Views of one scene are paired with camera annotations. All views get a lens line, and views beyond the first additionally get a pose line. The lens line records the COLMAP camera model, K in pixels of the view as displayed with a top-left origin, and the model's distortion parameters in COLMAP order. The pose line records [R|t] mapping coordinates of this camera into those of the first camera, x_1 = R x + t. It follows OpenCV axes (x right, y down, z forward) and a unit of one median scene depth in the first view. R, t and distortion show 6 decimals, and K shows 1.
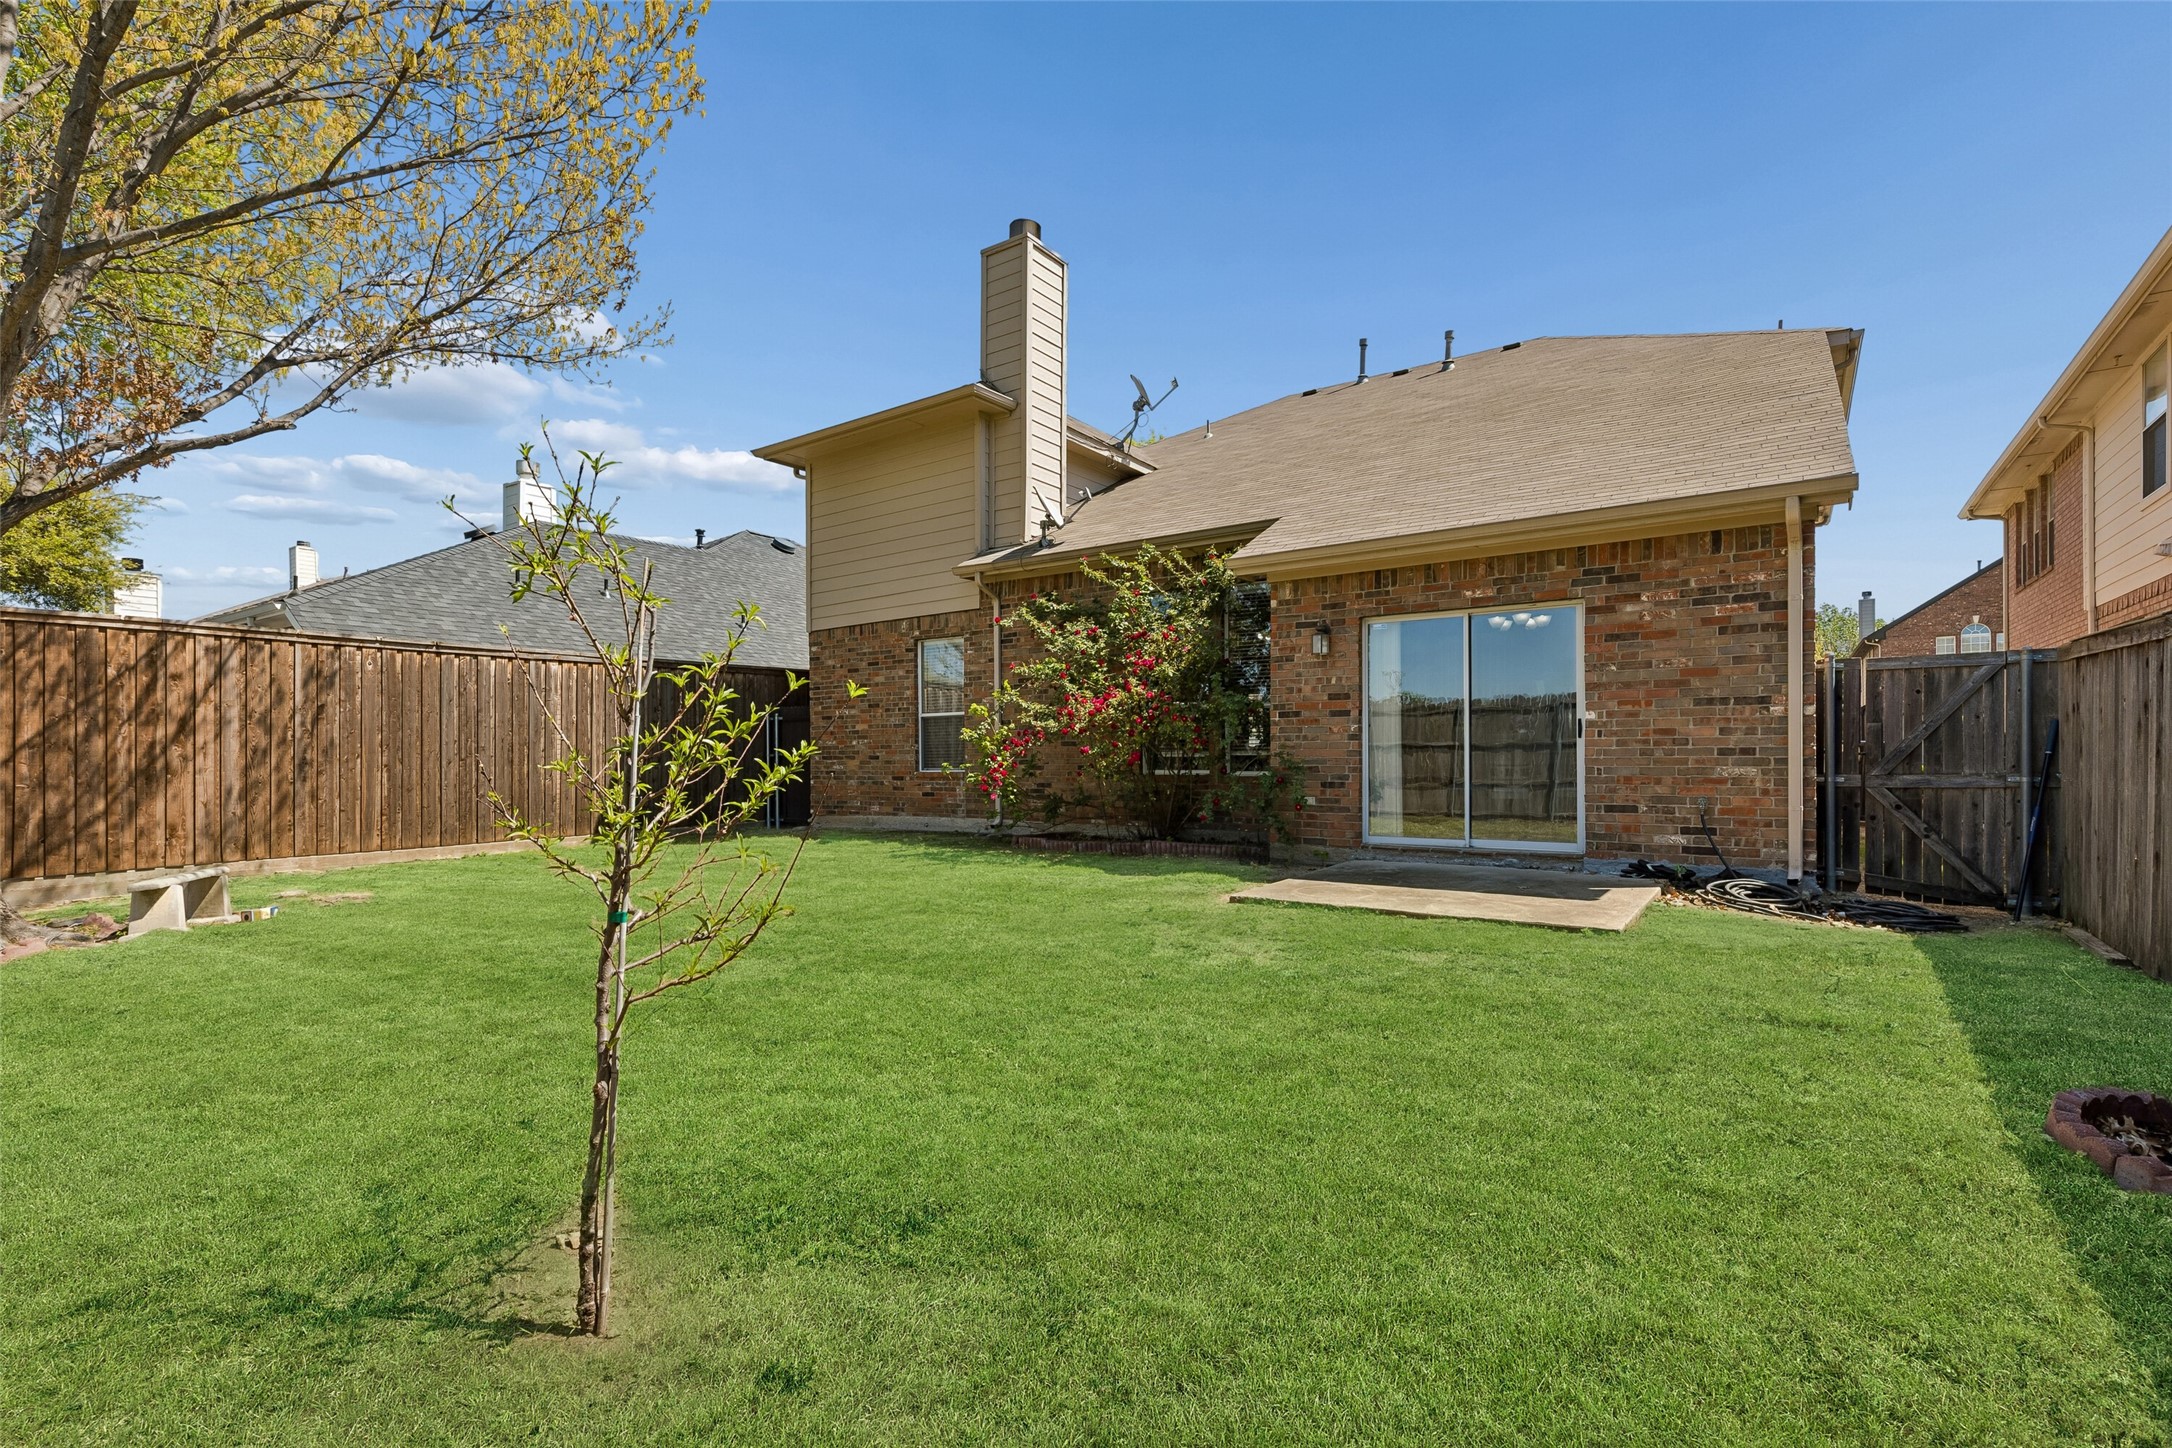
lens RADIAL K [[992.2, 0, 1143.1], [0, 992.2, 742.5], [0, 0, 1]] dist [0.006528, 0.001124]
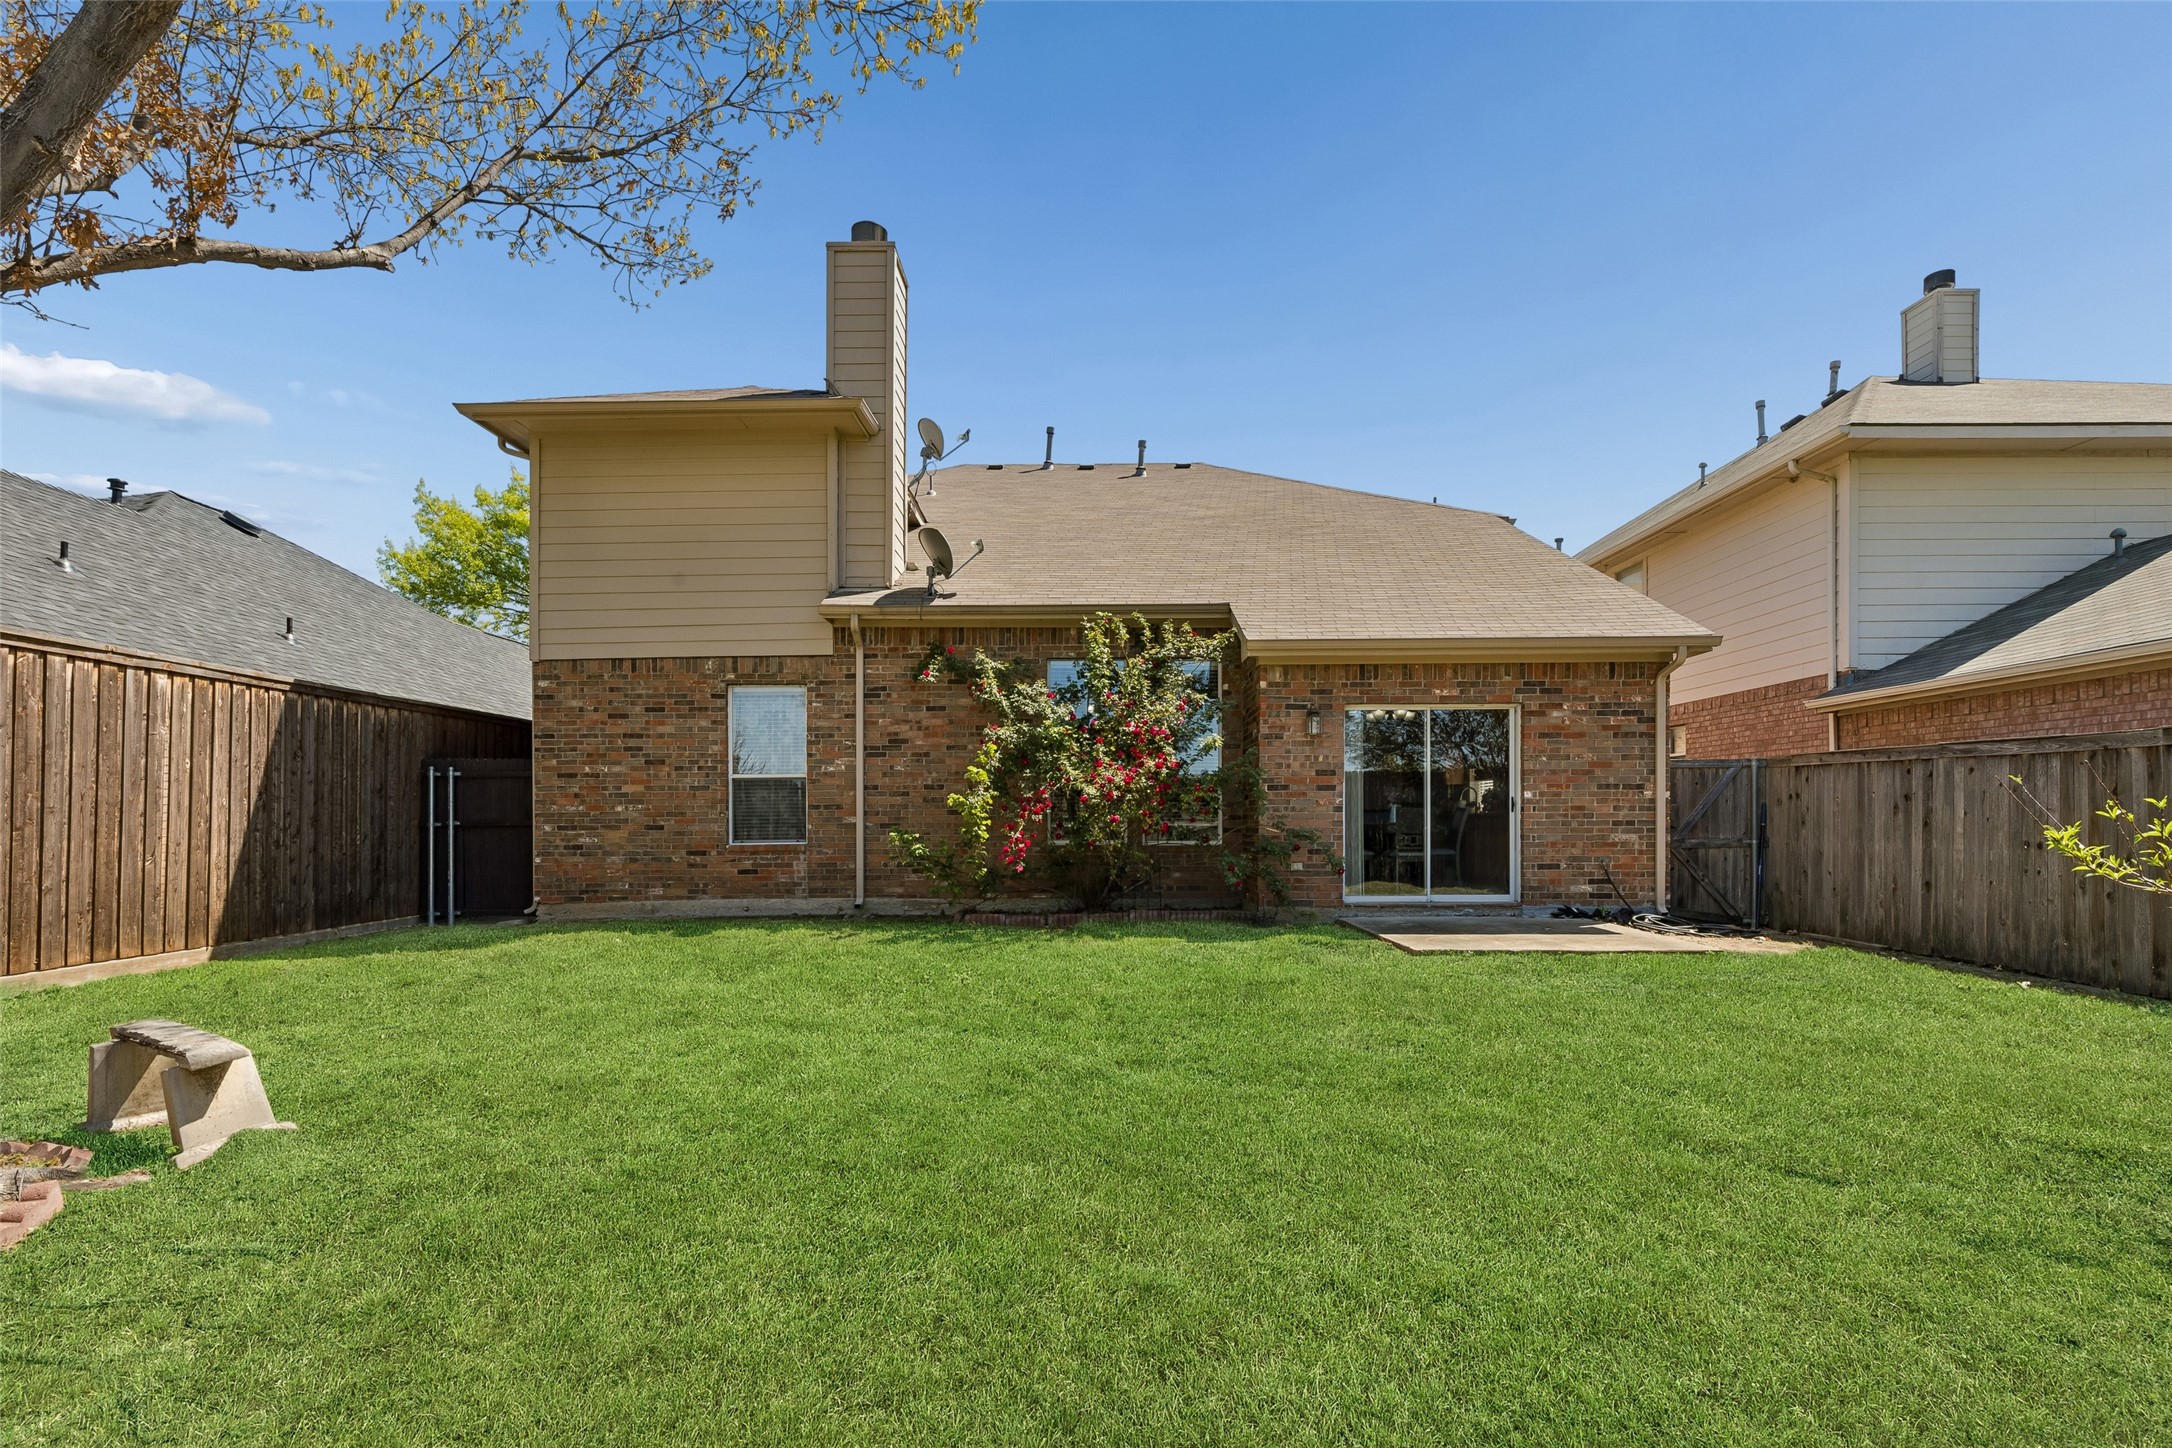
lens RADIAL K [[992.2, 0, 1135.9], [0, 992.2, 811.2], [0, 0, 1]] dist [0.006528, 0.001124]
pose [[0.828763, 0.011347, 0.559485, -0.587728], [-0.008777, 0.999935, -0.007278, 0.006766], [-0.559531, 0.001121, 0.828809, 0.183810]]
